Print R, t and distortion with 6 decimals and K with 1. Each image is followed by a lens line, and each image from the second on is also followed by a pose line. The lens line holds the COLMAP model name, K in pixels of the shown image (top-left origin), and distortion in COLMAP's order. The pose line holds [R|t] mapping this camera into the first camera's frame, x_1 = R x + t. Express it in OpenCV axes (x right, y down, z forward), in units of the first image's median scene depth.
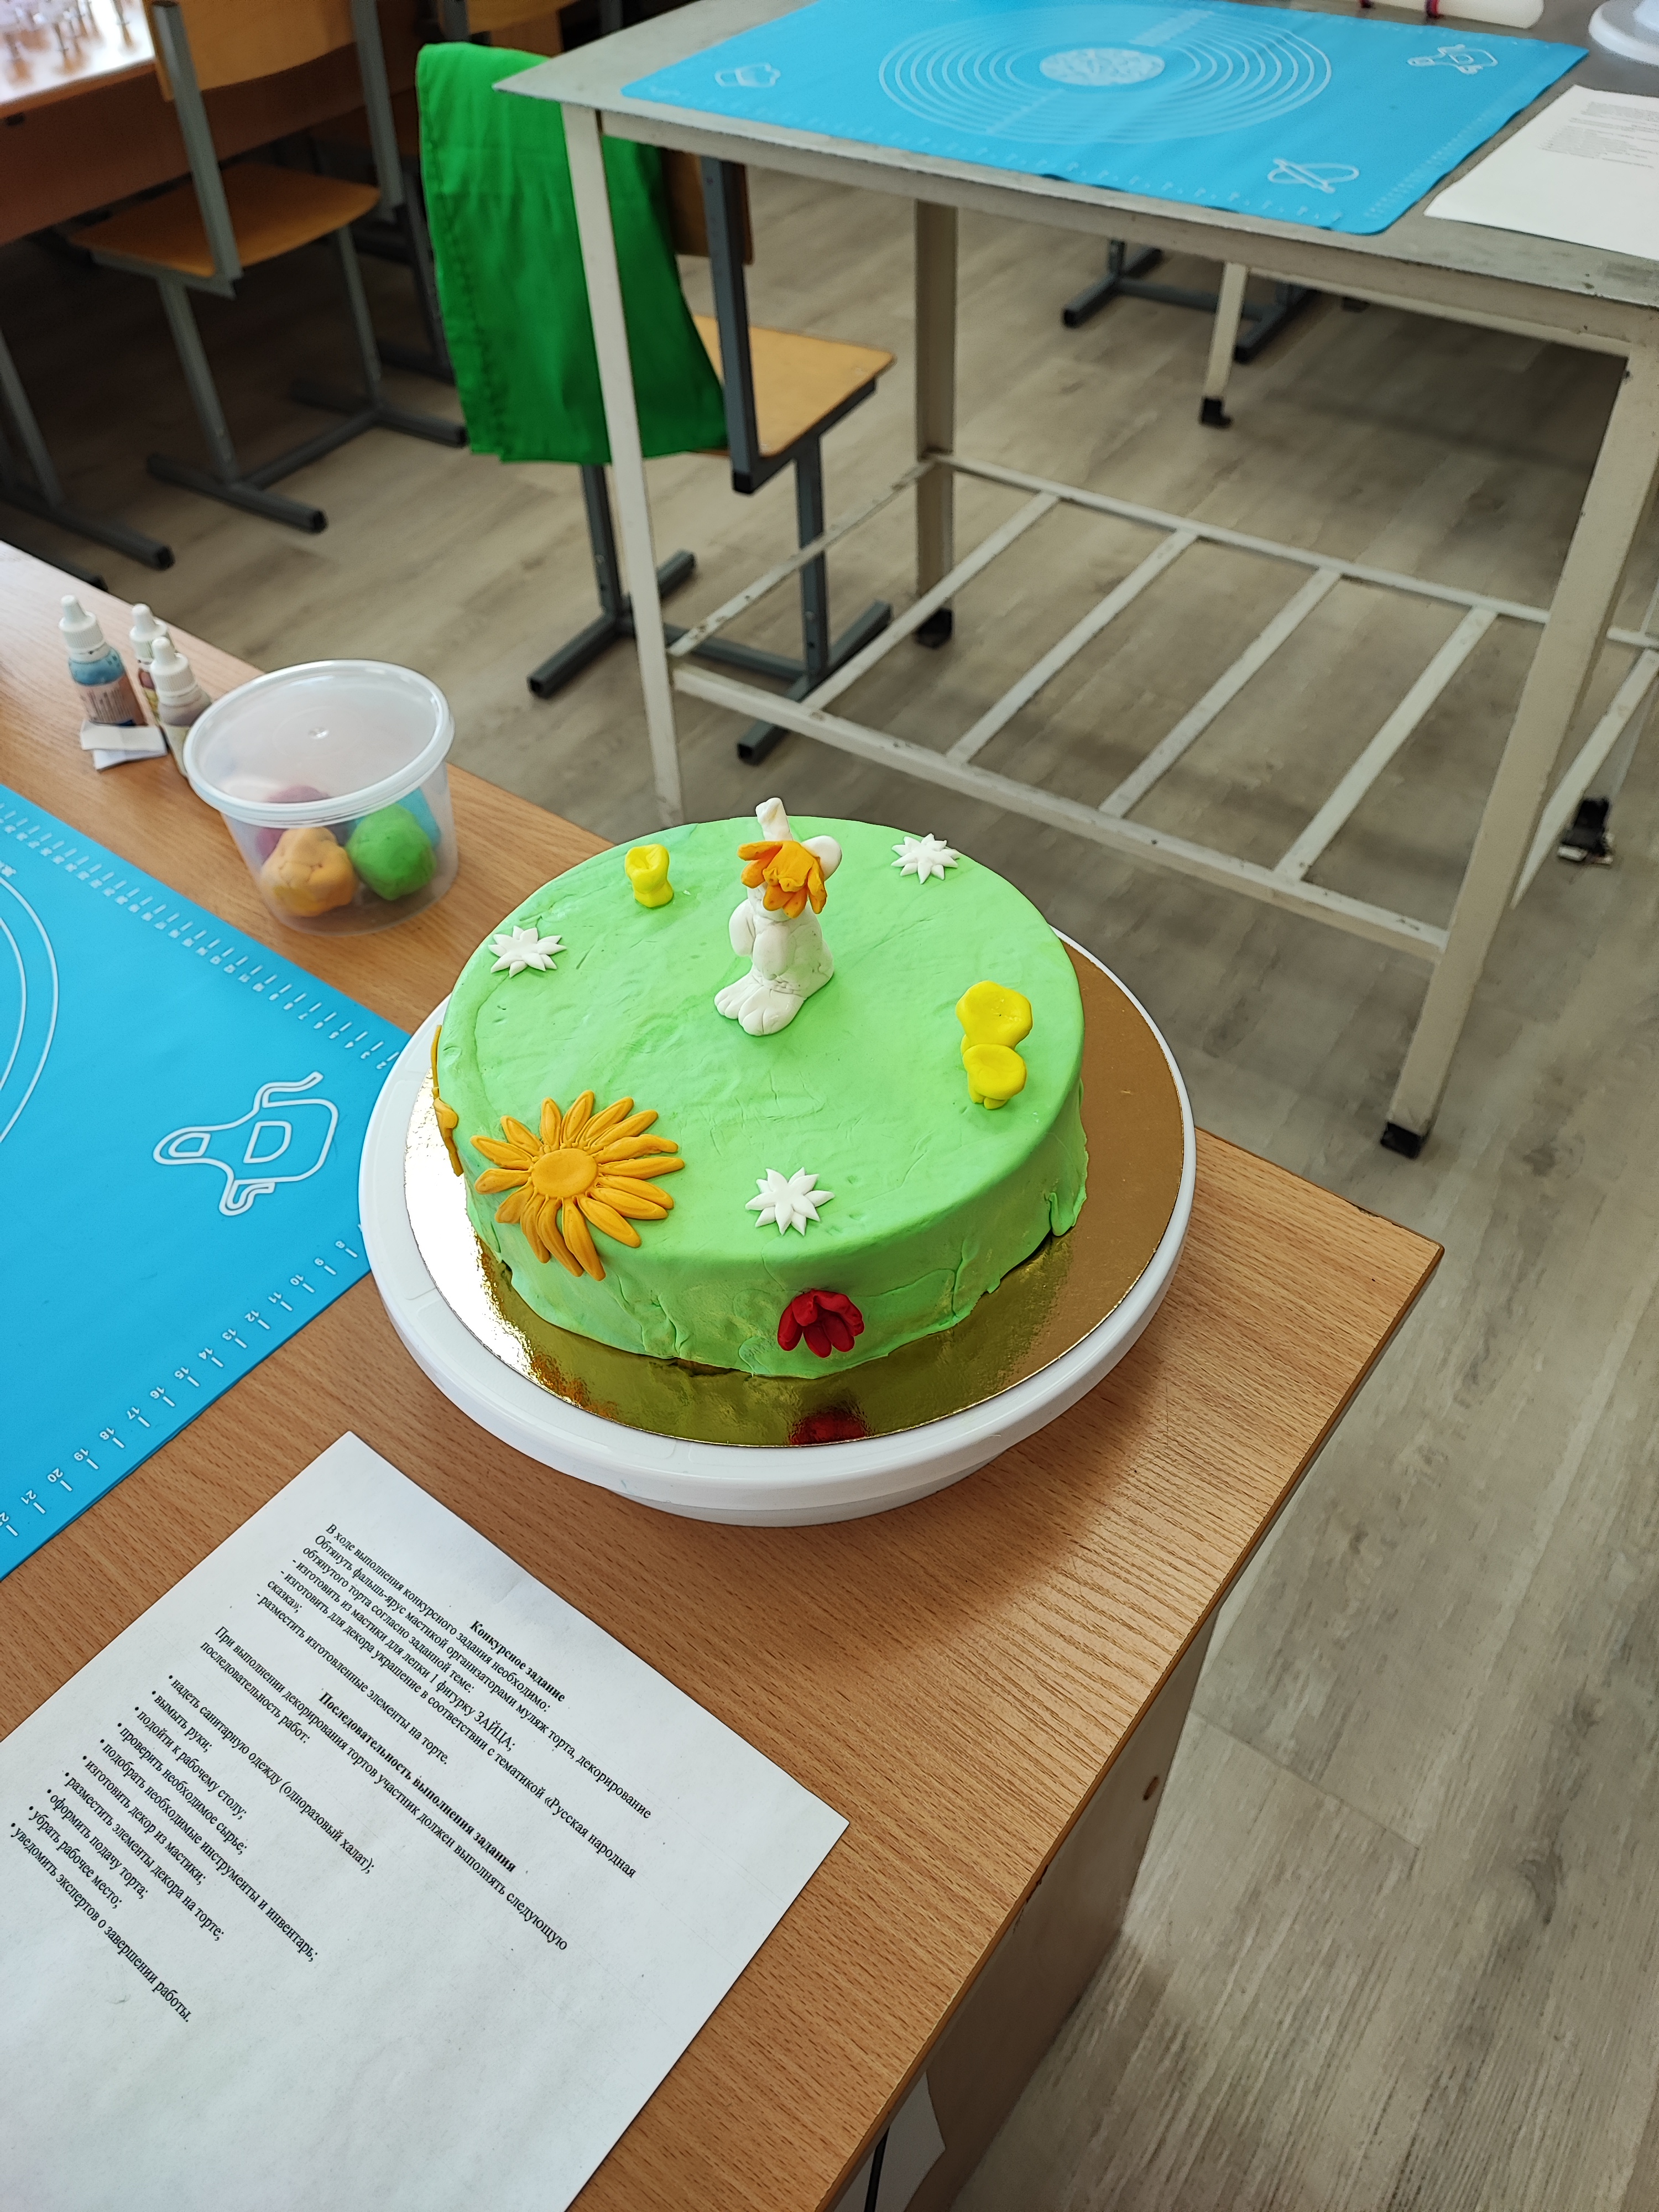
lens RADIAL K [[1611.3, 0, 821.9], [0, 1611.3, 1097.8], [0, 0, 1]] dist [0.004729, 0.000325]
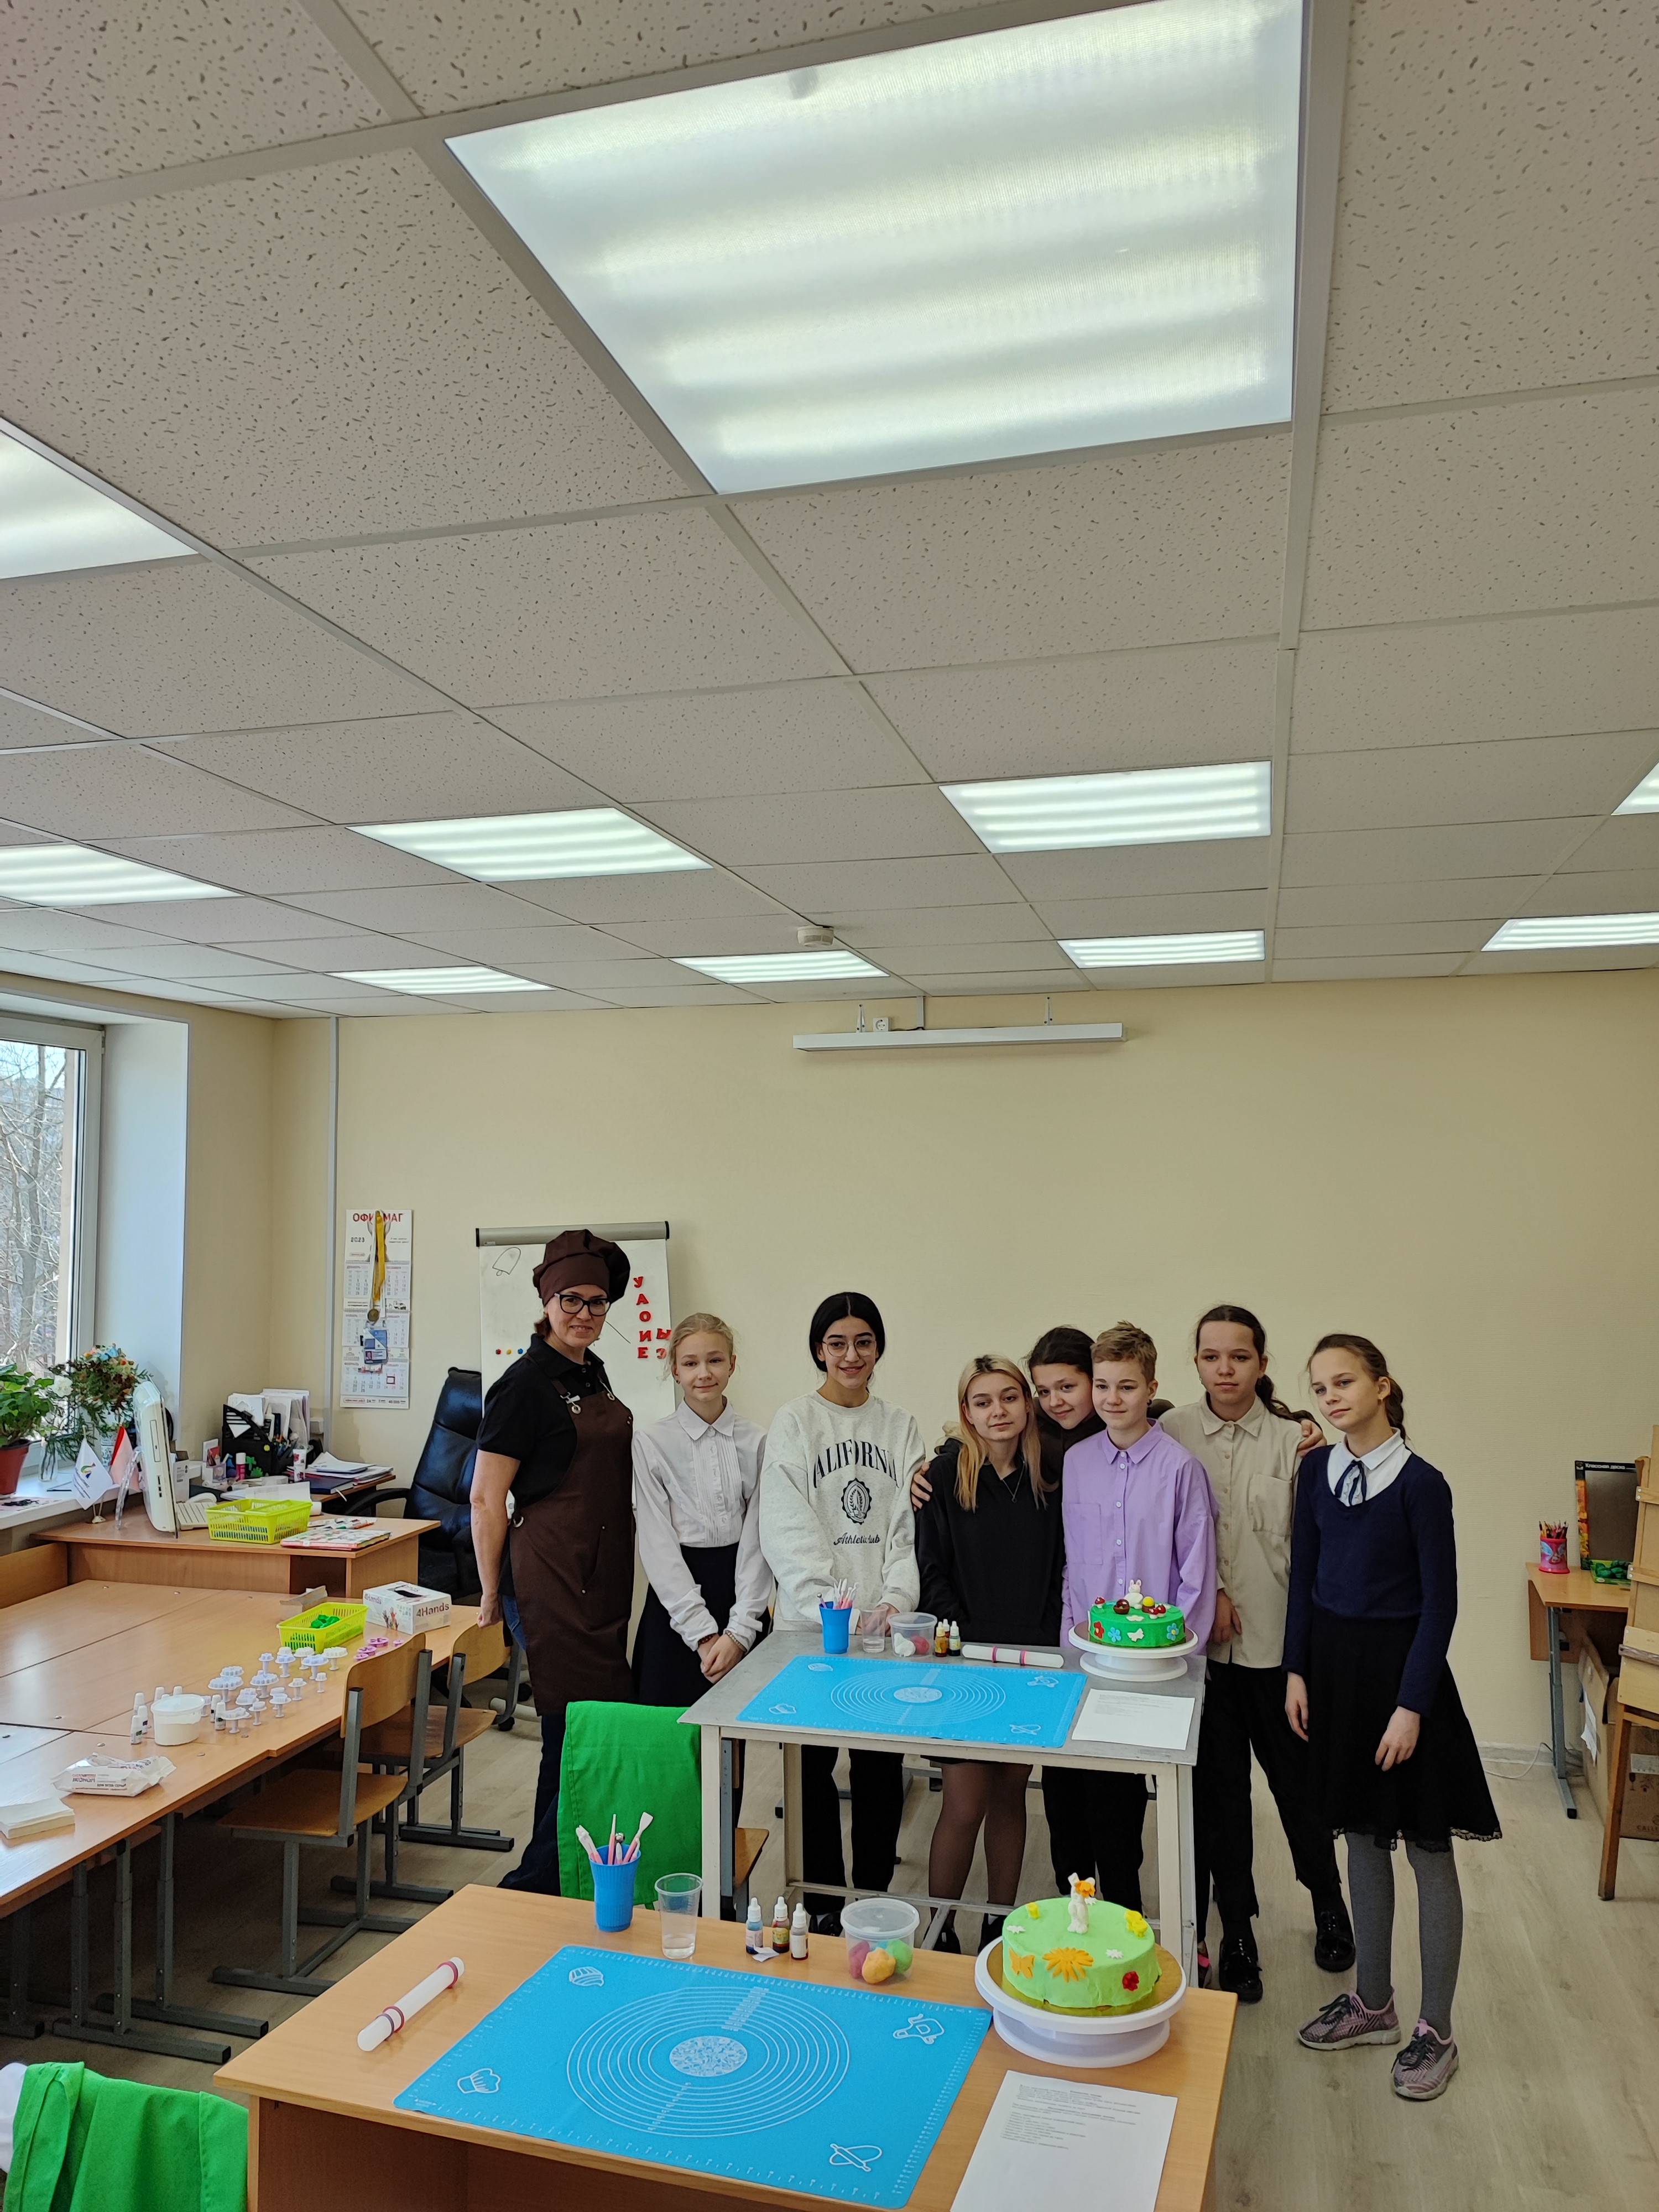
lens RADIAL K [[1611.3, 0, 828.2], [0, 1611.3, 1096.8], [0, 0, 1]] dist [0.004729, 0.000325]
pose [[0.943076, 0.045960, 0.329387, -0.650210], [0.226548, 0.636309, -0.737419, 0.460824], [-0.243484, 0.770064, 0.589675, -0.911372]]
